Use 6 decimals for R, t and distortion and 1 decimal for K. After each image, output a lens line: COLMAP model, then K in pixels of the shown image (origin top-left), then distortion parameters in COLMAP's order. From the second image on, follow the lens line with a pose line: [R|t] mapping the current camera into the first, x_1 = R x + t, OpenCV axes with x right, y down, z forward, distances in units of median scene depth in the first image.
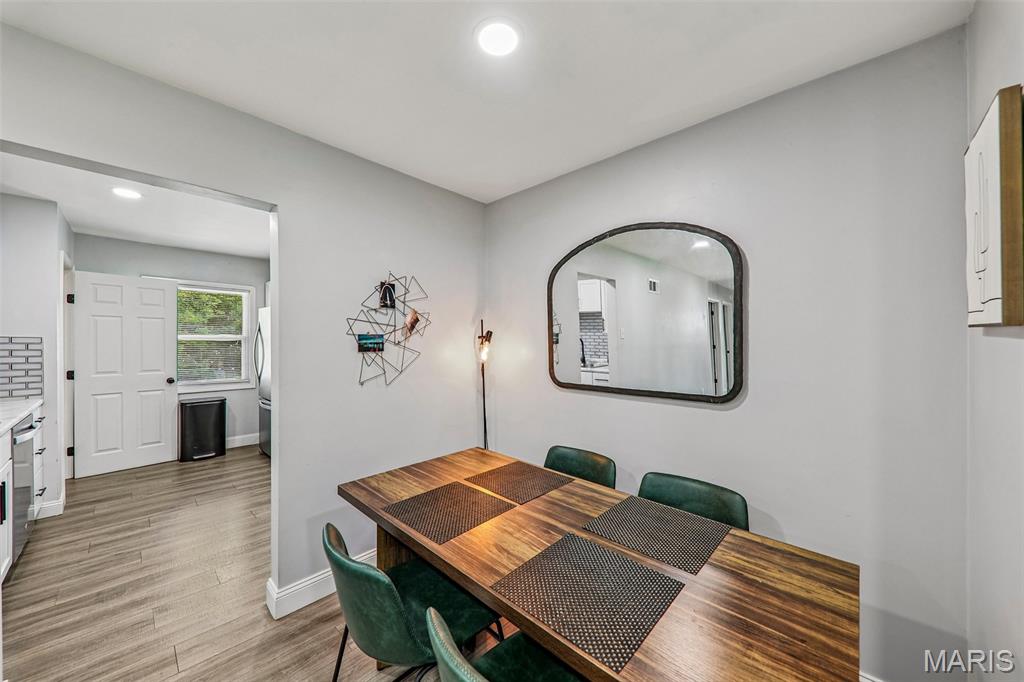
lens RADIAL K [[363.8, 0, 506.5], [0, 363.8, 340.2], [0, 0, 1]] dist [0.006800, -0.004155]
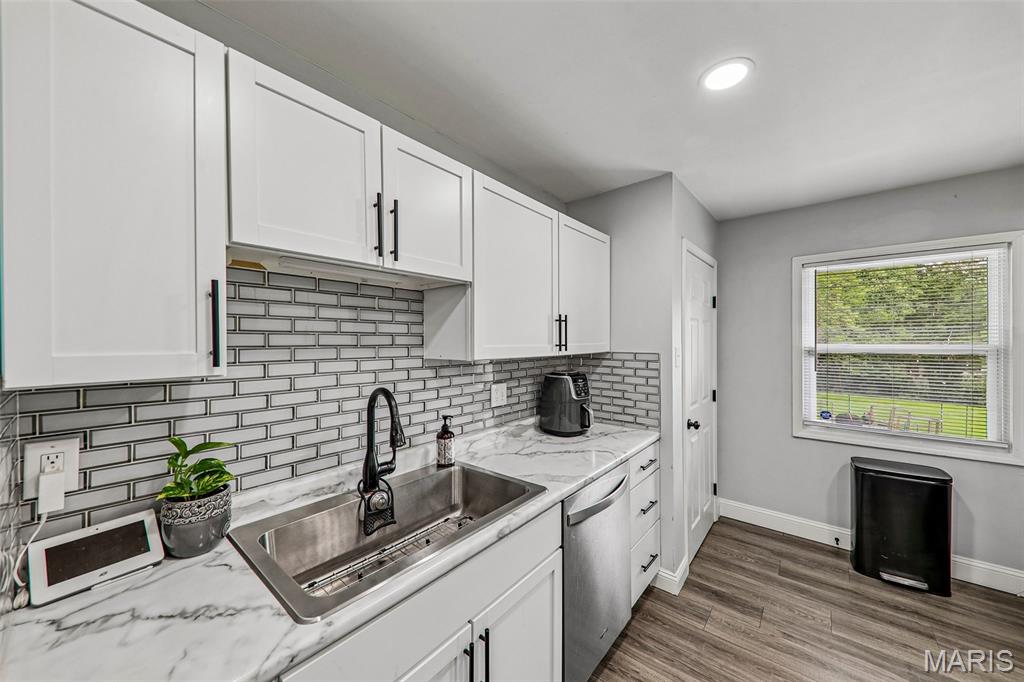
lens RADIAL K [[363.8, 0, 507.7], [0, 363.8, 341.9], [0, 0, 1]] dist [0.006800, -0.004155]
pose [[0.056122, -0.005610, -0.998408, -0.539652], [0.007788, 0.999956, -0.005181, -0.031197], [0.998394, -0.007485, 0.056163, 0.656721]]
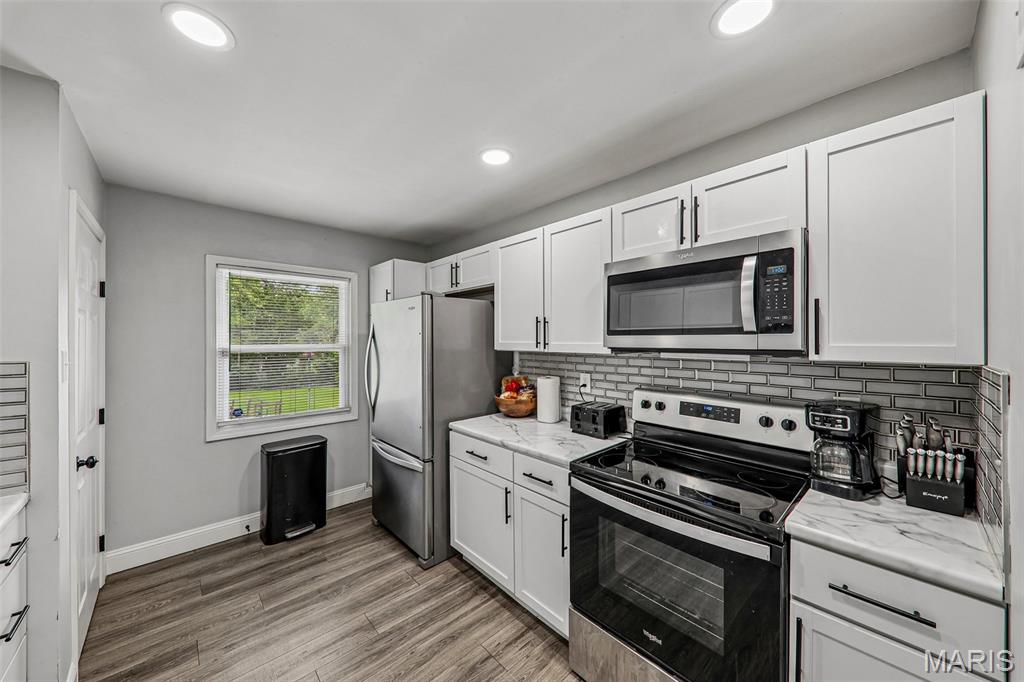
lens RADIAL K [[363.8, 0, 514.2], [0, 363.8, 337.6], [0, 0, 1]] dist [0.006800, -0.004155]
pose [[0.998550, -0.009731, -0.052938, -0.640842], [0.009520, 0.999946, -0.004244, -0.032056], [0.052976, 0.003734, 0.998589, 0.581567]]
